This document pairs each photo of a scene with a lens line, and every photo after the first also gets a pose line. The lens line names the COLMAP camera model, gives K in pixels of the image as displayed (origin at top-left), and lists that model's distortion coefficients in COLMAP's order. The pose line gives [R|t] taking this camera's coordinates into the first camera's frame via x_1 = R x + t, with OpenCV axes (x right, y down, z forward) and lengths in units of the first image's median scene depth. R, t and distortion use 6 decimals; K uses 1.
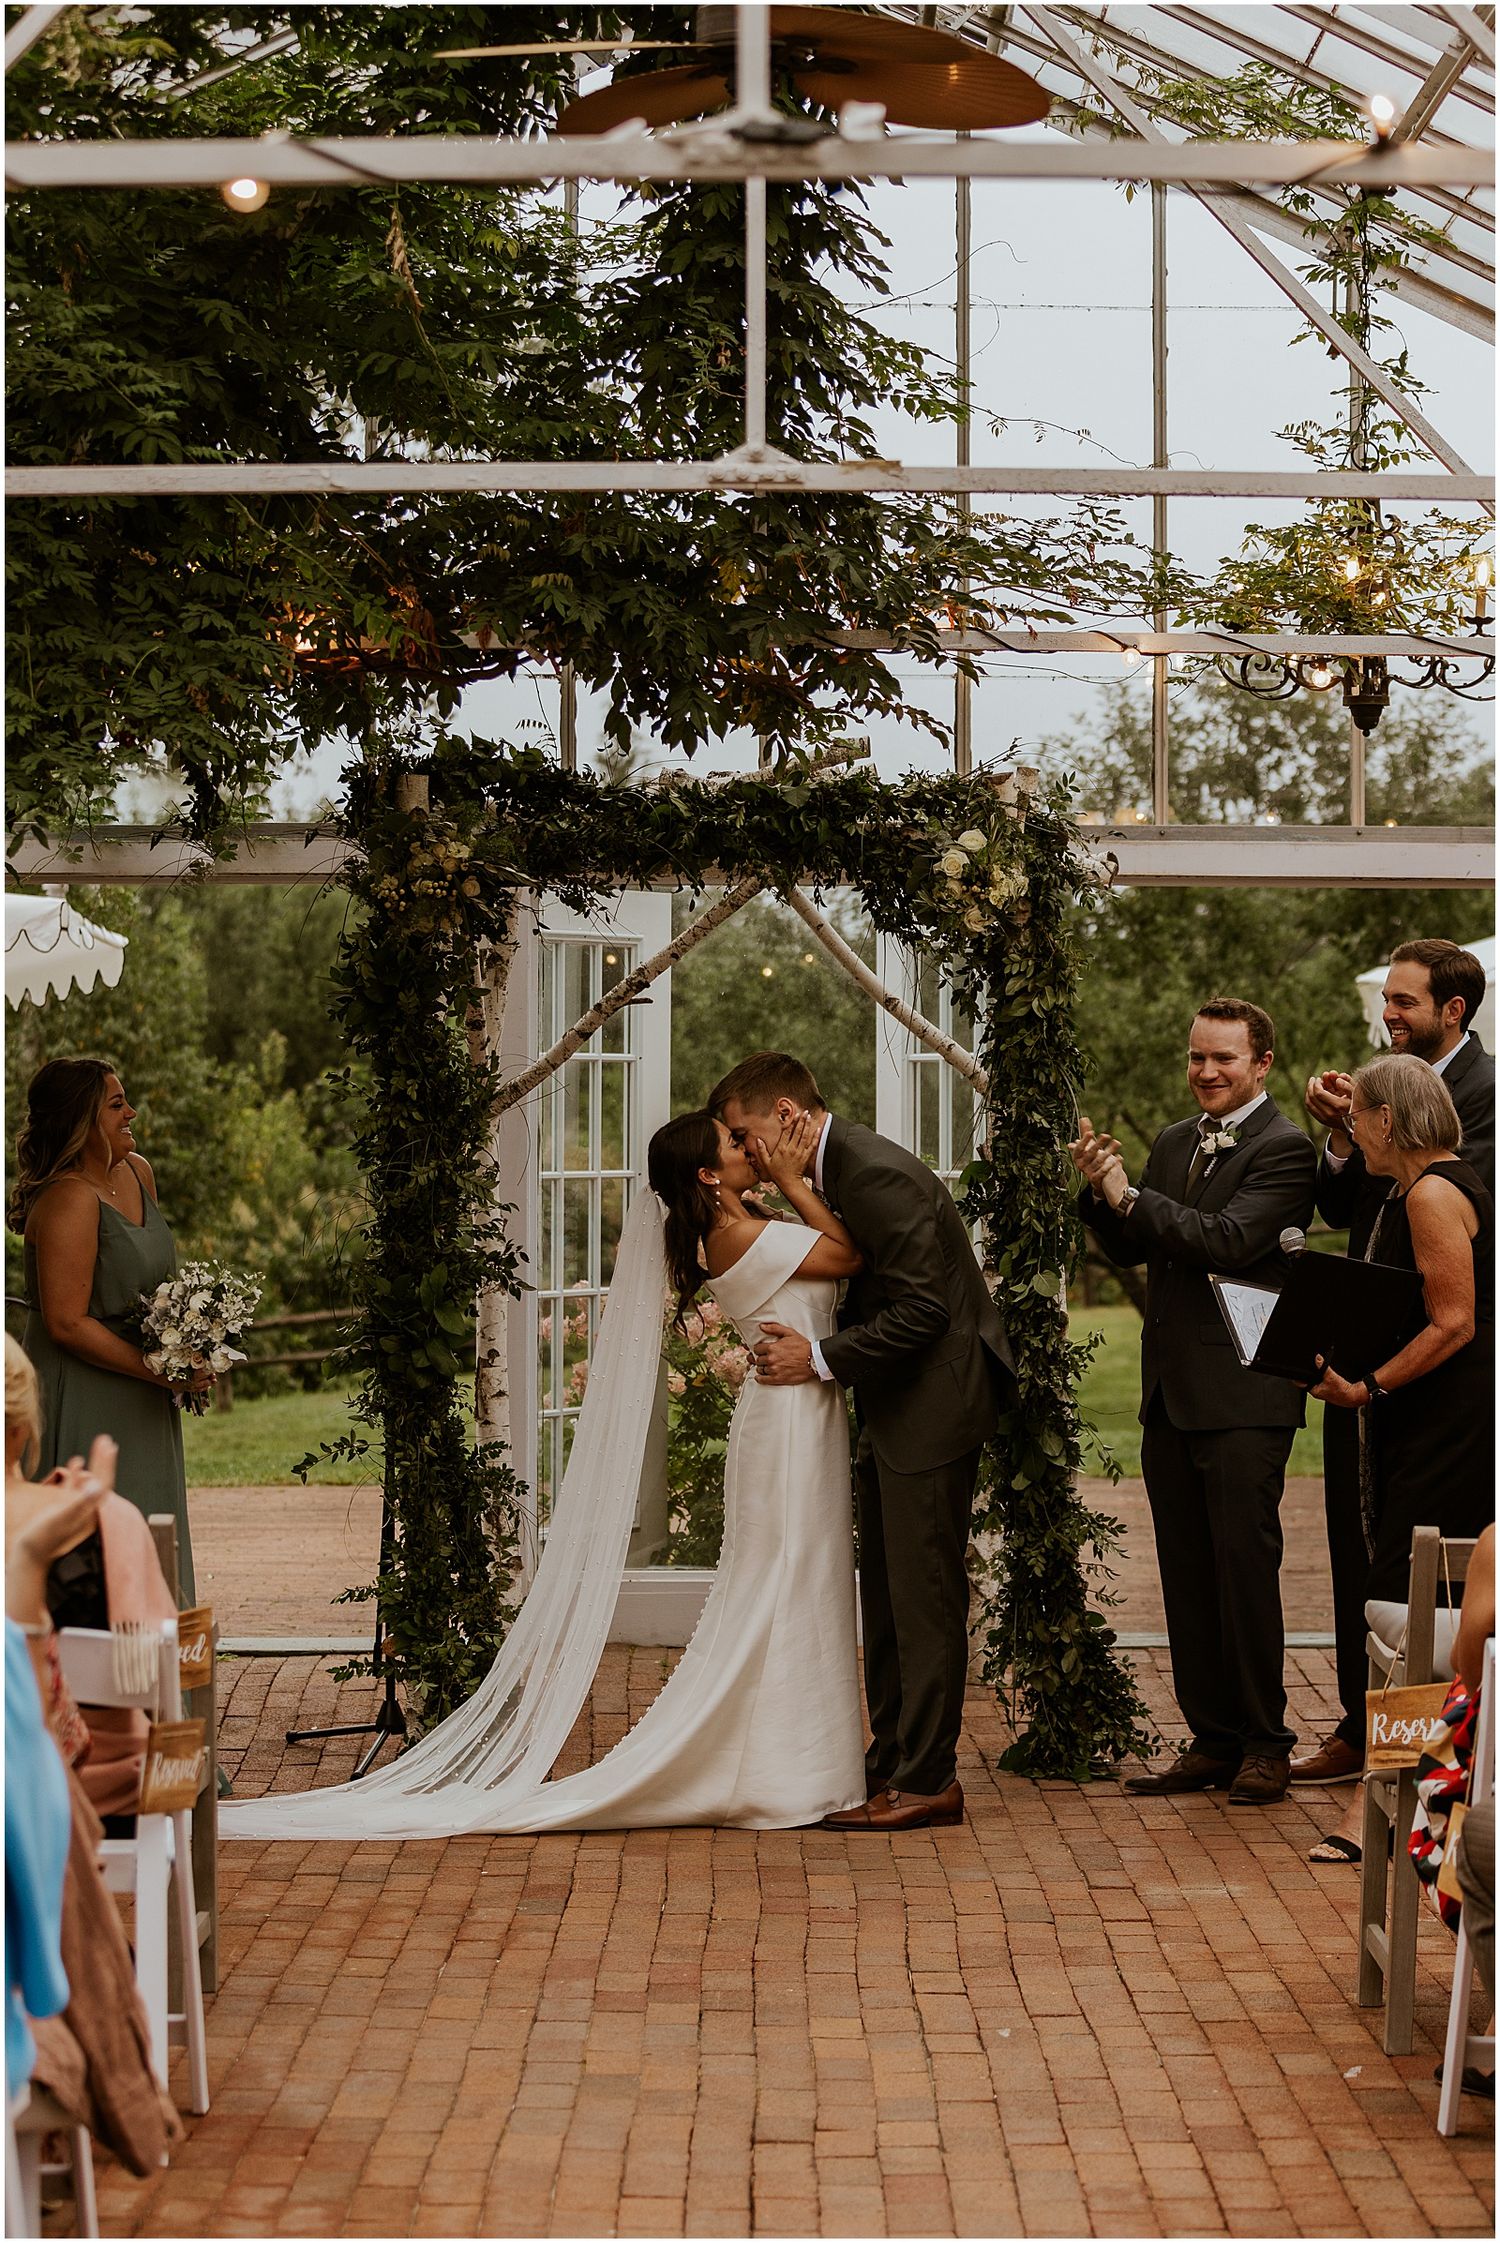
lens RADIAL K [[4576.8, 0, 750.0], [0, 4576.8, 1121.5], [0, 0, 1]] dist [-0.237416, 0.162149]
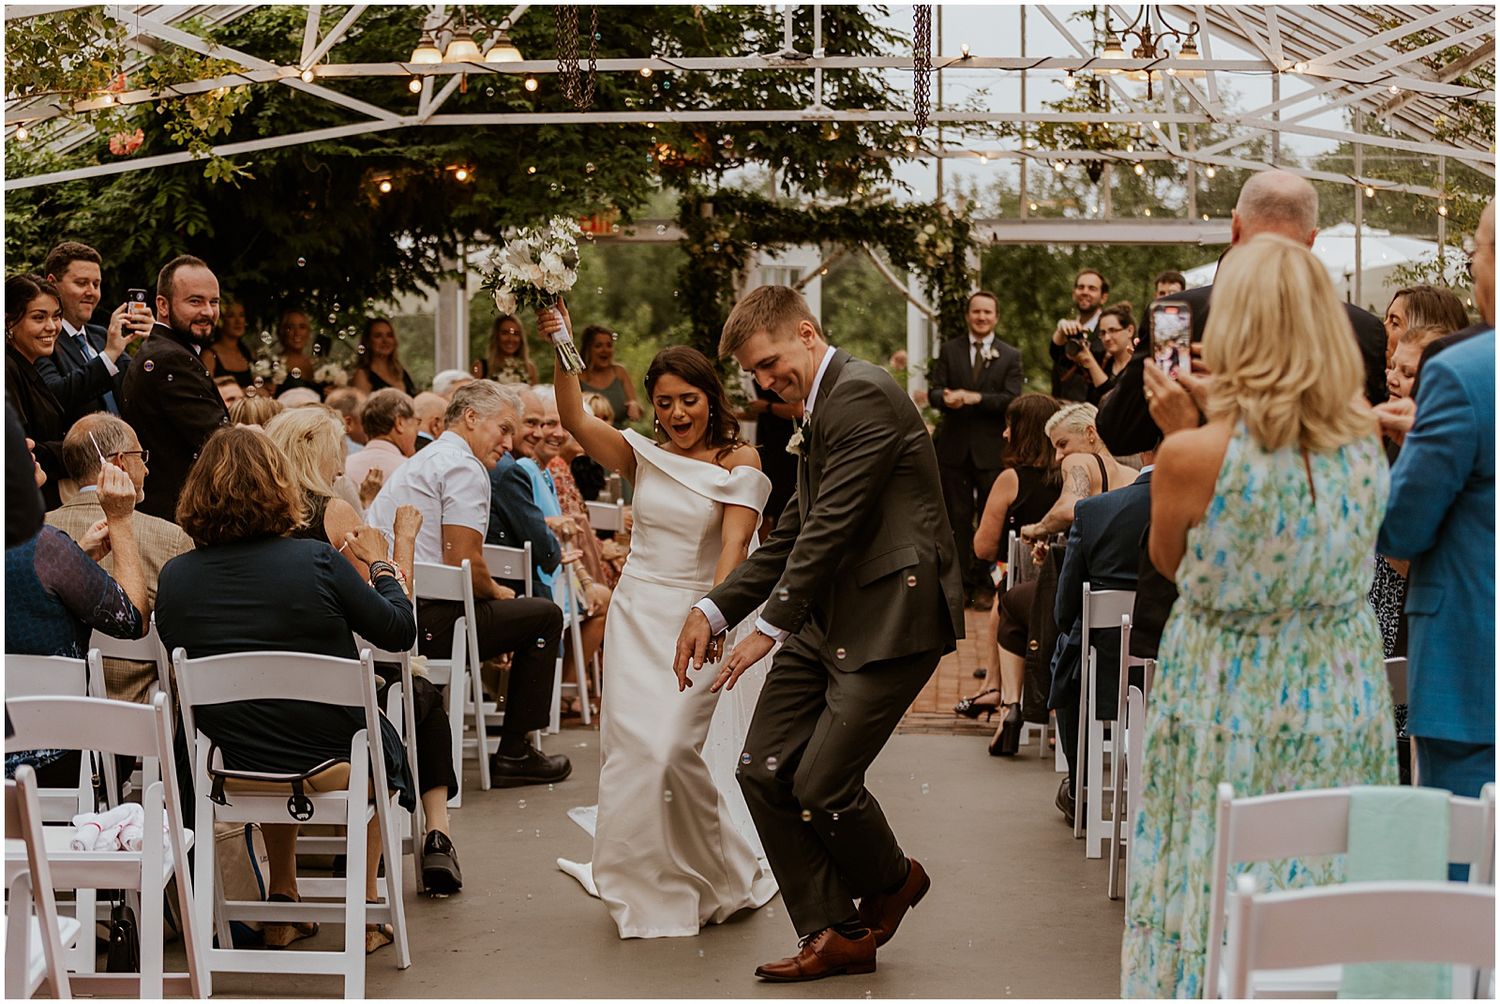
lens RADIAL K [[3017.9, 0, 750.0], [0, 3017.9, 502.0], [0, 0, 1]] dist [-0.019388, -0.045076]
pose [[0.997705, 0.001191, -0.067693, 0.061835], [0.001988, 0.998899, 0.046878, 0.009652], [0.067675, -0.046905, 0.996604, -0.648458]]
